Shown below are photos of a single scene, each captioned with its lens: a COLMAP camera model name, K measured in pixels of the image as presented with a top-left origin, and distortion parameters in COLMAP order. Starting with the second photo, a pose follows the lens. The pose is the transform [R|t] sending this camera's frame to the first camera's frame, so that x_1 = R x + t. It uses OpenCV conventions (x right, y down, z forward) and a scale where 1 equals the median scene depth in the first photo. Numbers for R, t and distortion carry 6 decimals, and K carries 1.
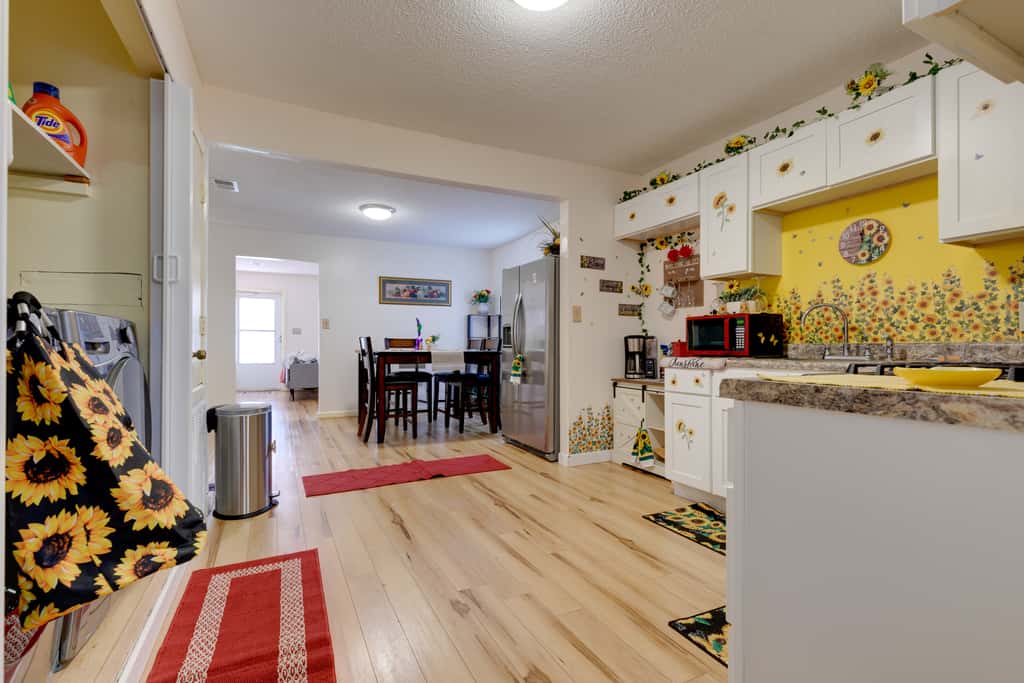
lens RADIAL K [[476.3, 0, 515.6], [0, 476.3, 349.1], [0, 0, 1]] dist [0.005512, 0.000115]
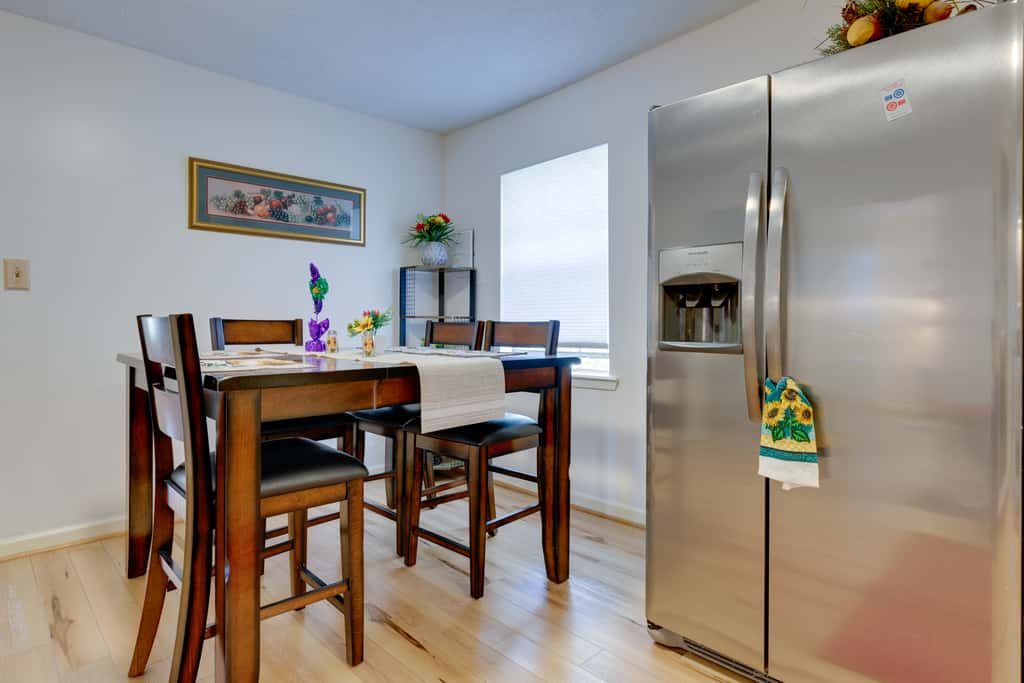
lens RADIAL K [[570.9, 0, 510.4], [0, 570.9, 331.5], [0, 0, 1]] dist [0.003396, 0.001416]
pose [[0.960297, -0.001309, 0.278978, -0.346061], [0.001492, 0.999999, -0.000445, -0.023602], [-0.278977, 0.000844, 0.960297, 1.013217]]
